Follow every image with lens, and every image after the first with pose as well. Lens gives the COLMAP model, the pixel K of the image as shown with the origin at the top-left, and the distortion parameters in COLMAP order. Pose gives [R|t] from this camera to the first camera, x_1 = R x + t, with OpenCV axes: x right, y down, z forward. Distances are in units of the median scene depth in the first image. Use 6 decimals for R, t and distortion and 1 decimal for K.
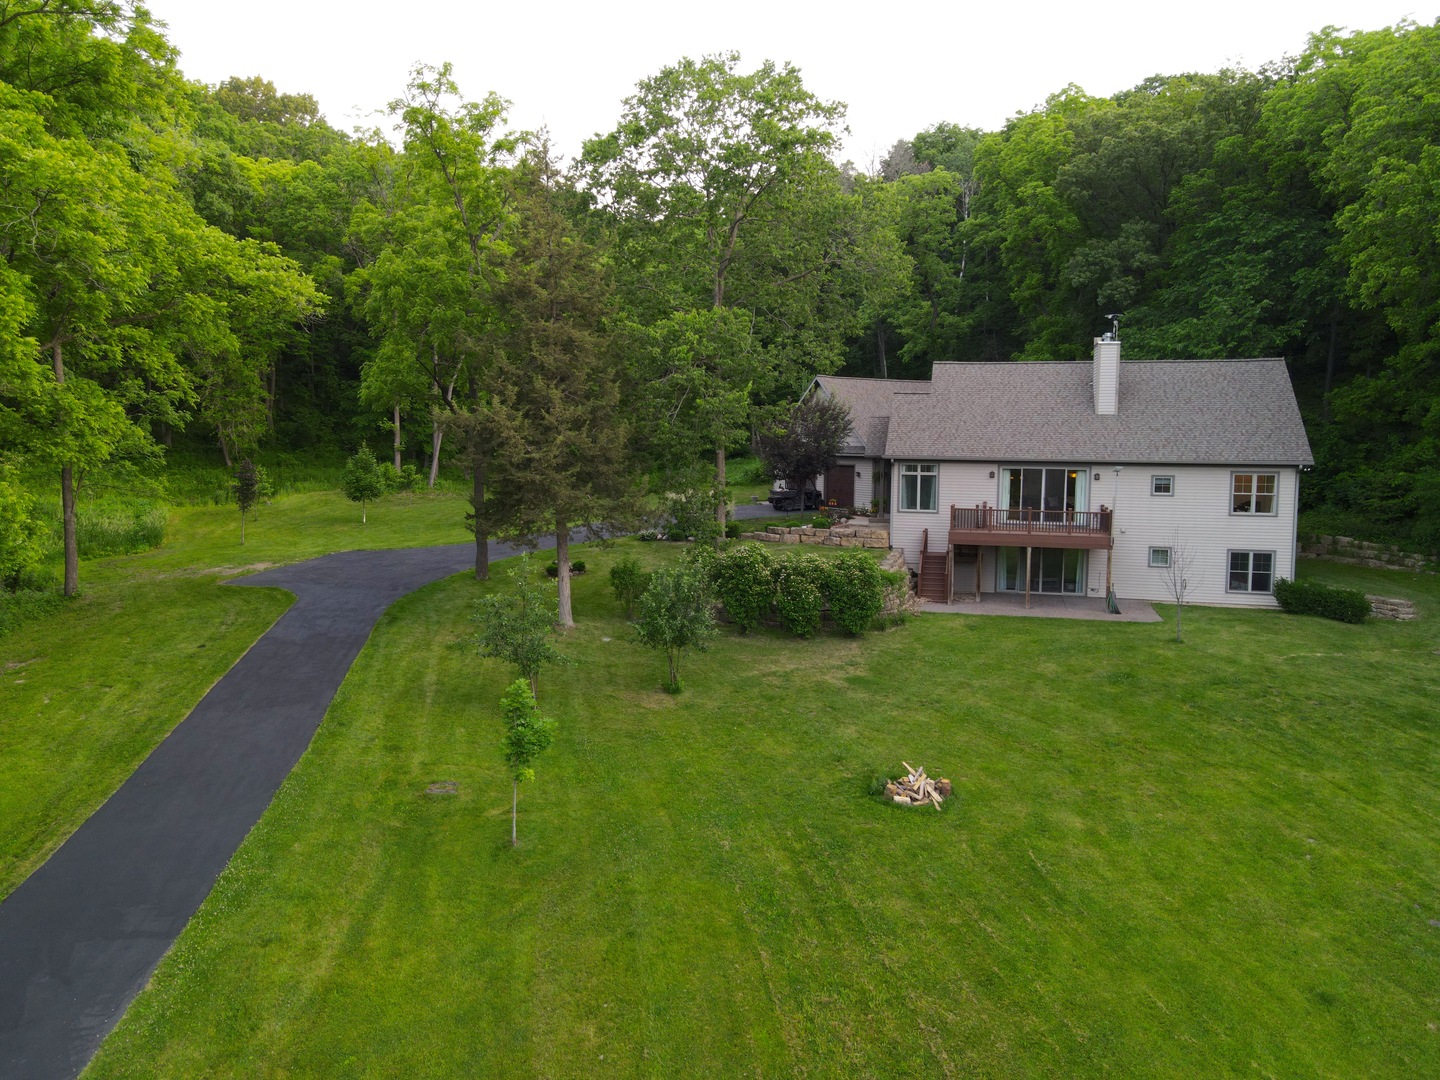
lens RADIAL K [[1057.4, 0, 720.0], [0, 1057.4, 540.0], [0, 0, 1]] dist [-0.008931, 0.027832]
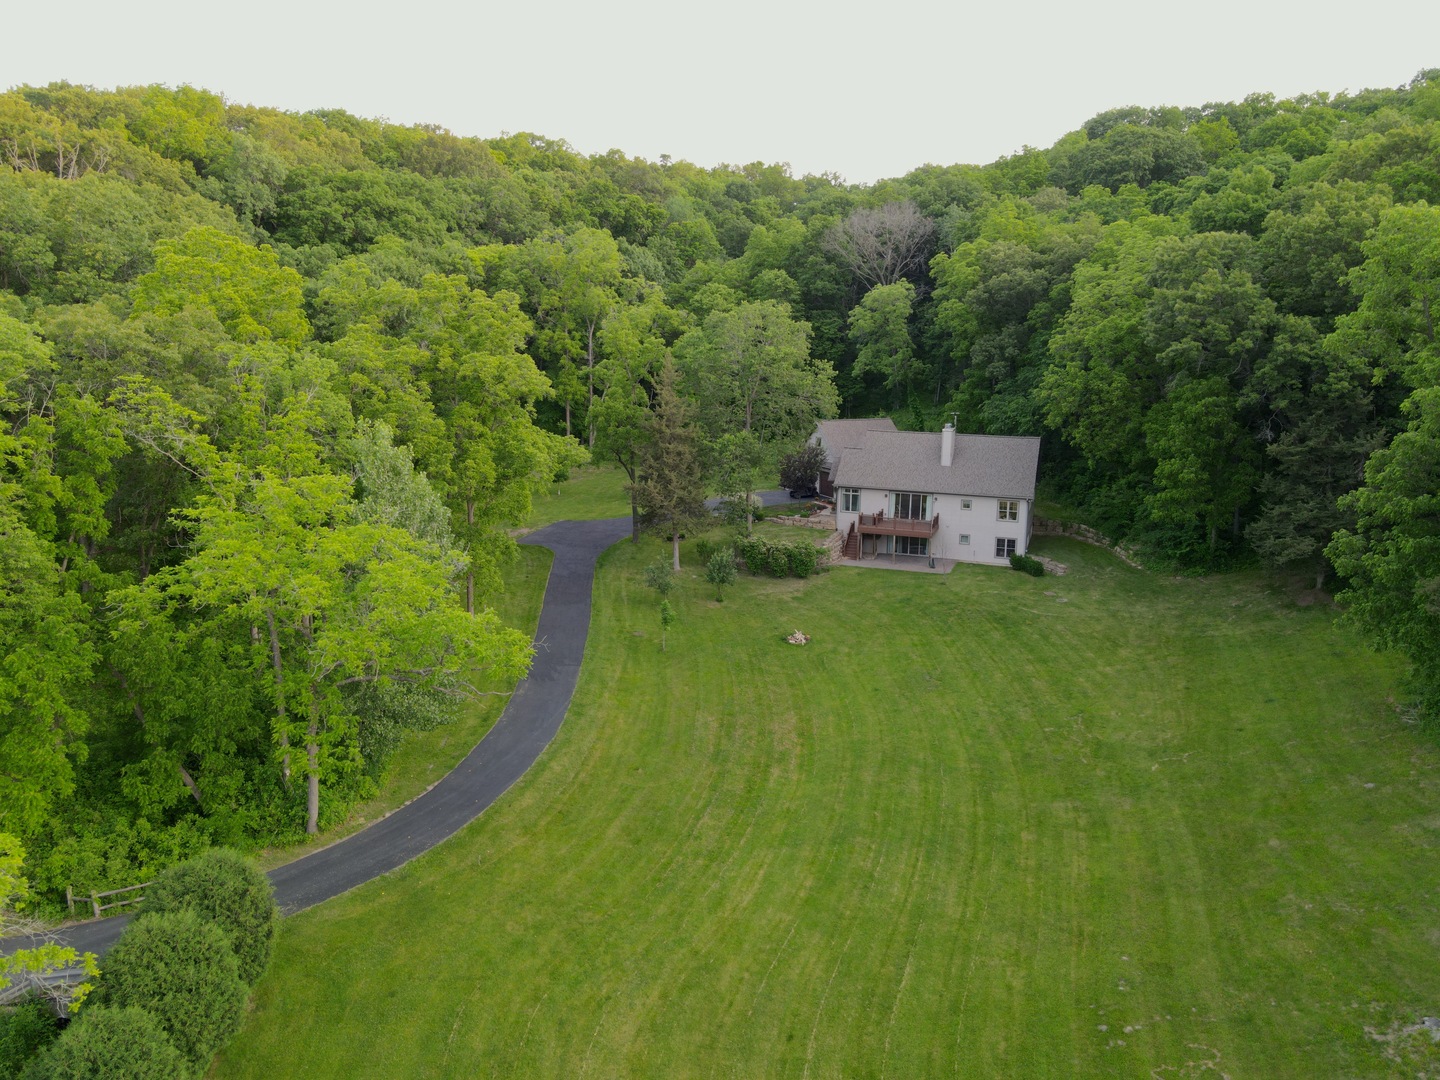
lens RADIAL K [[1057.4, 0, 720.0], [0, 1057.4, 540.0], [0, 0, 1]] dist [-0.008931, 0.027832]
pose [[0.995701, 0.020363, -0.090361, 0.134517], [-0.010813, 0.994420, 0.104939, -0.197877], [0.091994, -0.103510, 0.990365, -1.099716]]
